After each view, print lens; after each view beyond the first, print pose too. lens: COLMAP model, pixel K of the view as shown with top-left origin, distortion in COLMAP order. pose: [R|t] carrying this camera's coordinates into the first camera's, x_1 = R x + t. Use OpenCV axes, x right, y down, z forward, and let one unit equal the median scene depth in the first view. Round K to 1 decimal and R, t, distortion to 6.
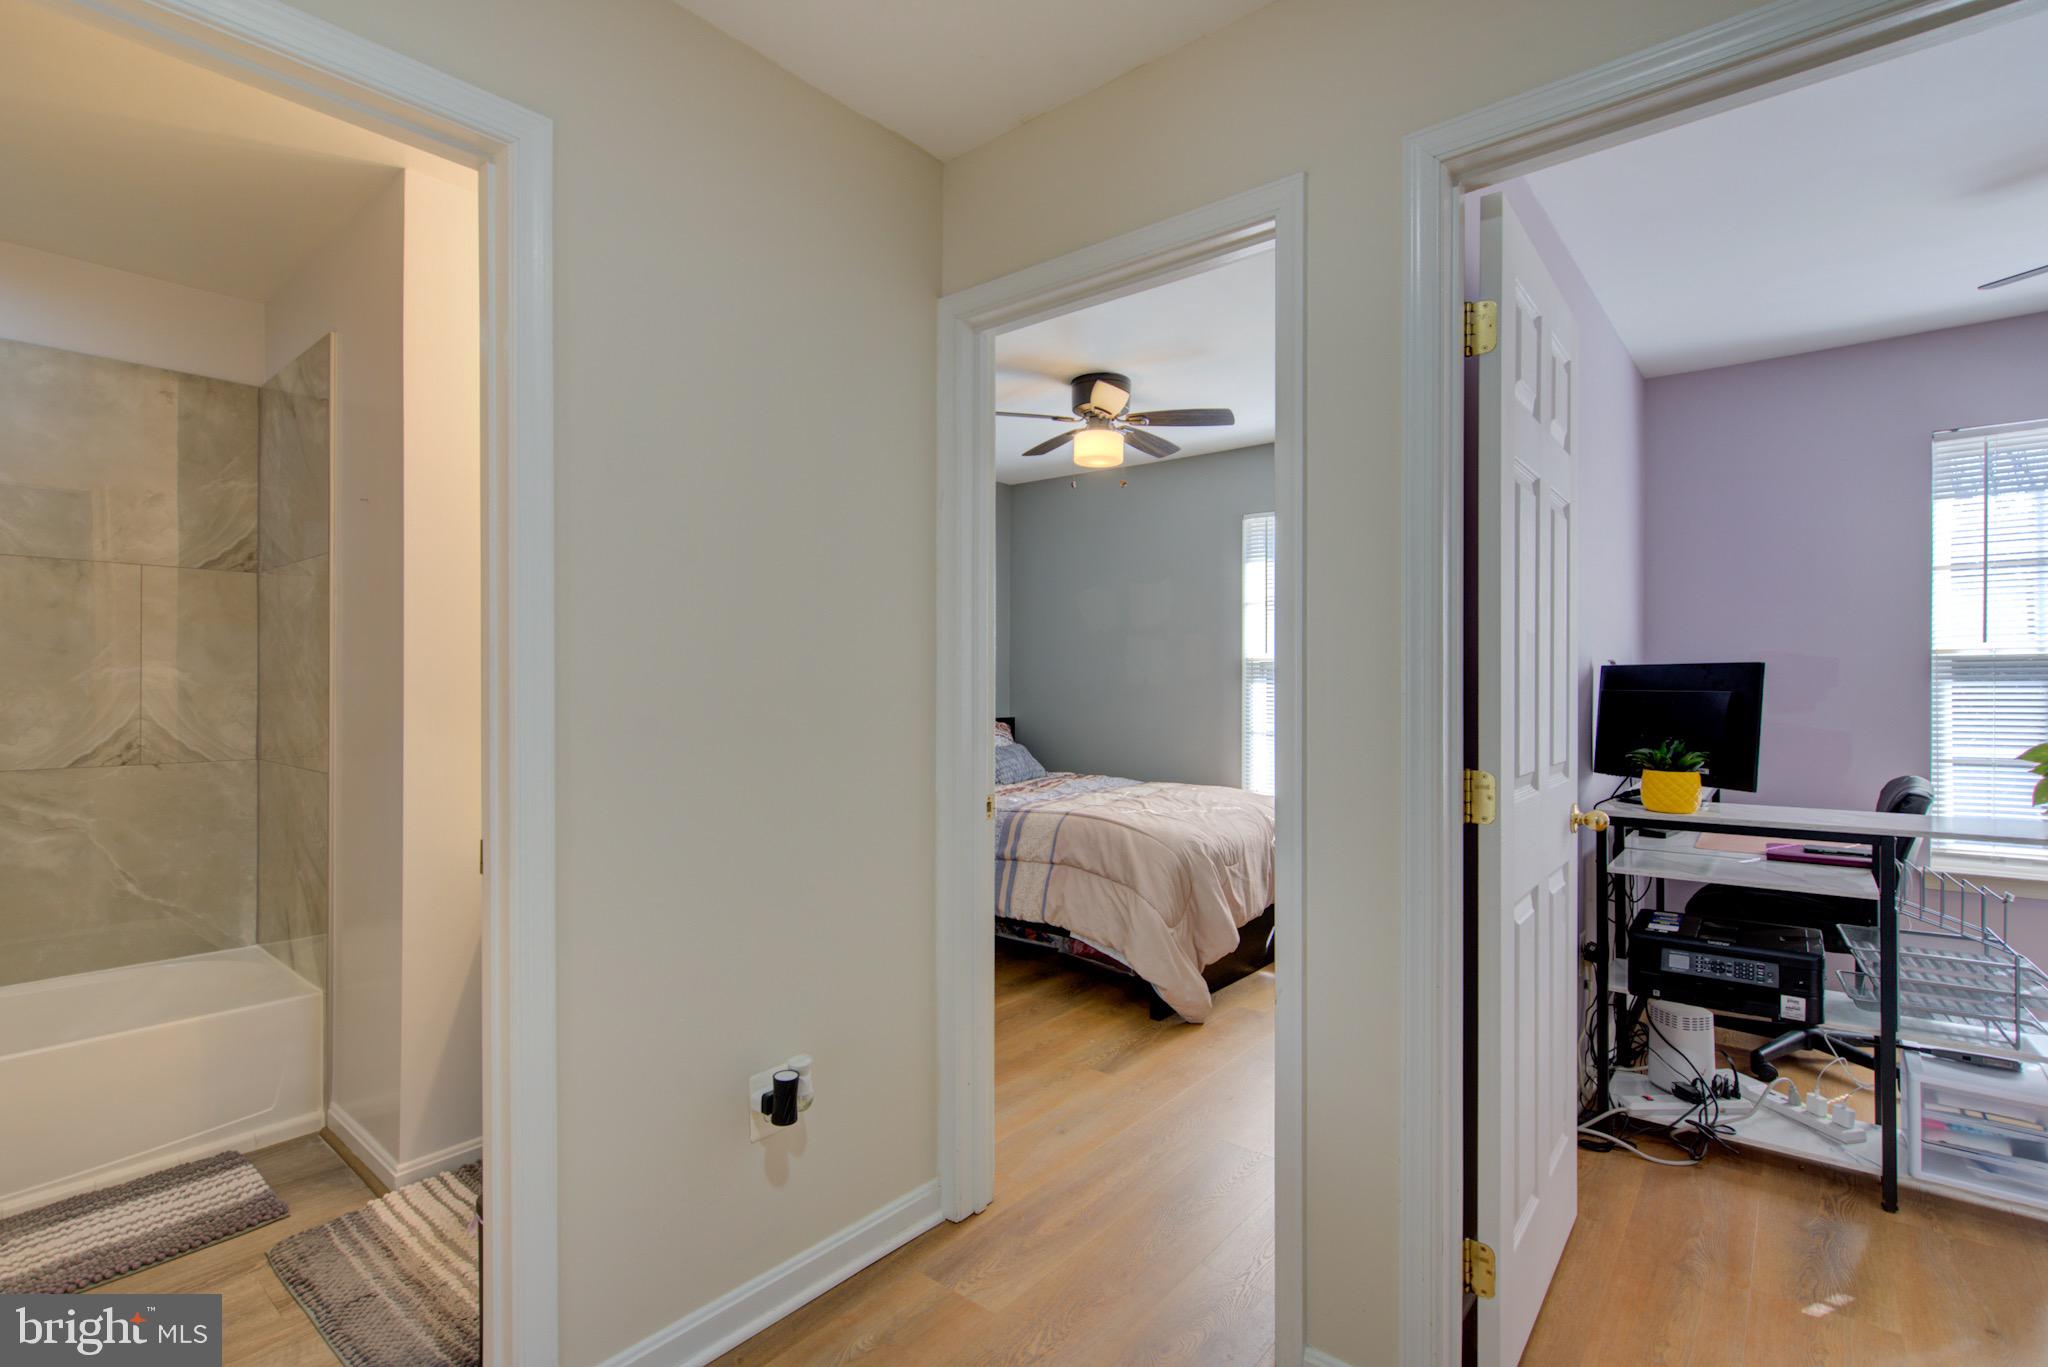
lens RADIAL K [[962.9, 0, 1017.7], [0, 962.9, 682.8], [0, 0, 1]] dist [0.003081, -0.002908]
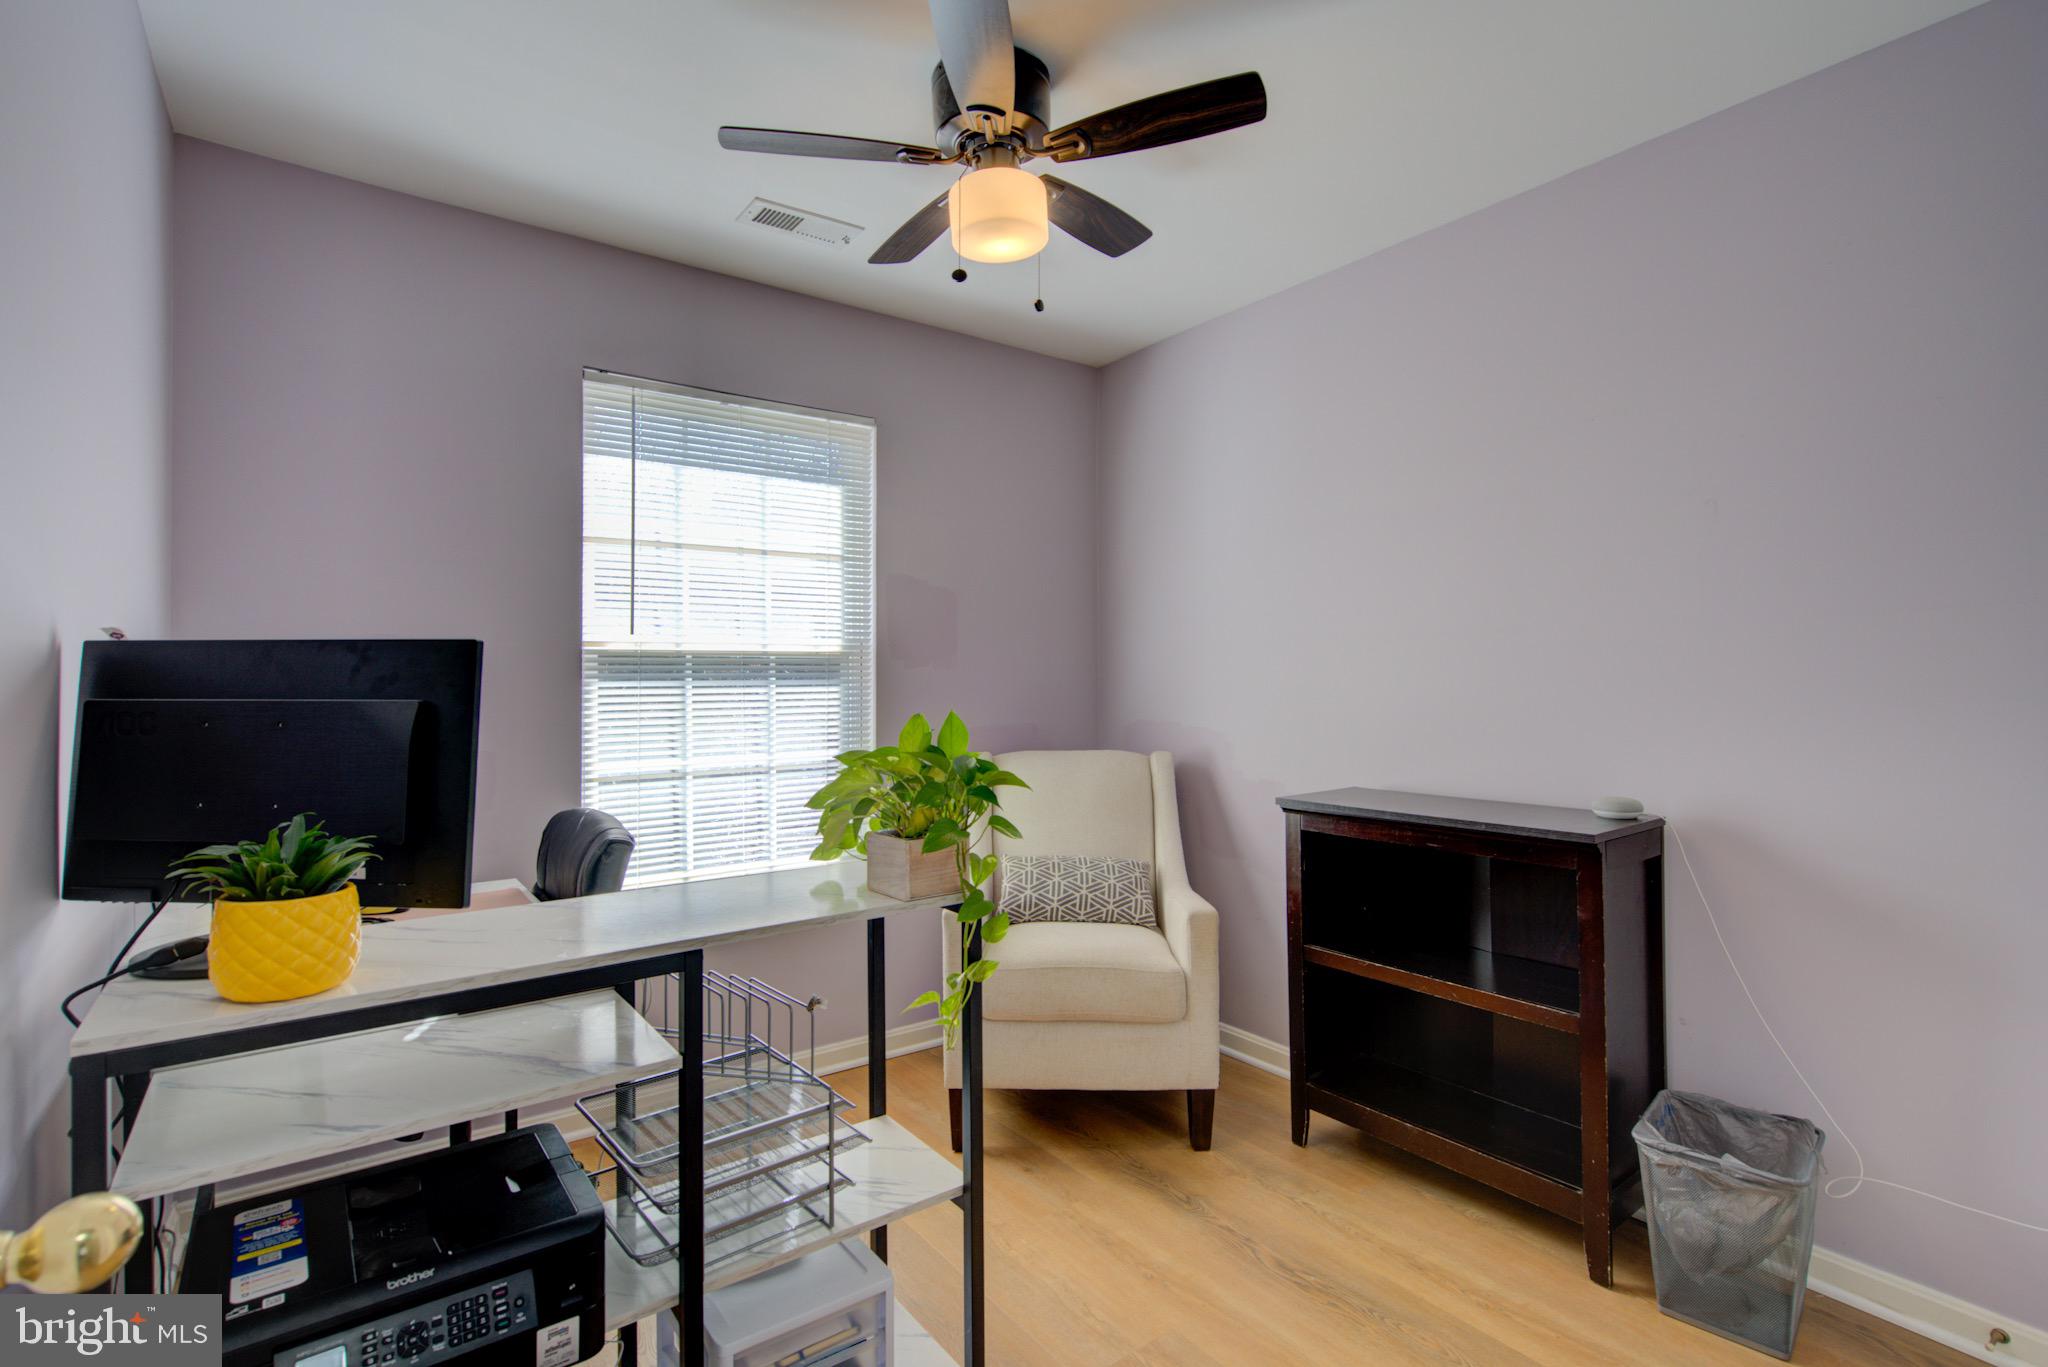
lens RADIAL K [[962.9, 0, 1032.0], [0, 962.9, 680.8], [0, 0, 1]] dist [0.003081, -0.002908]
pose [[0.239280, 0.002930, 0.970946, 0.235153], [0.001774, 0.999992, -0.003454, 0.001155], [-0.970949, 0.002549, 0.239273, 0.394769]]
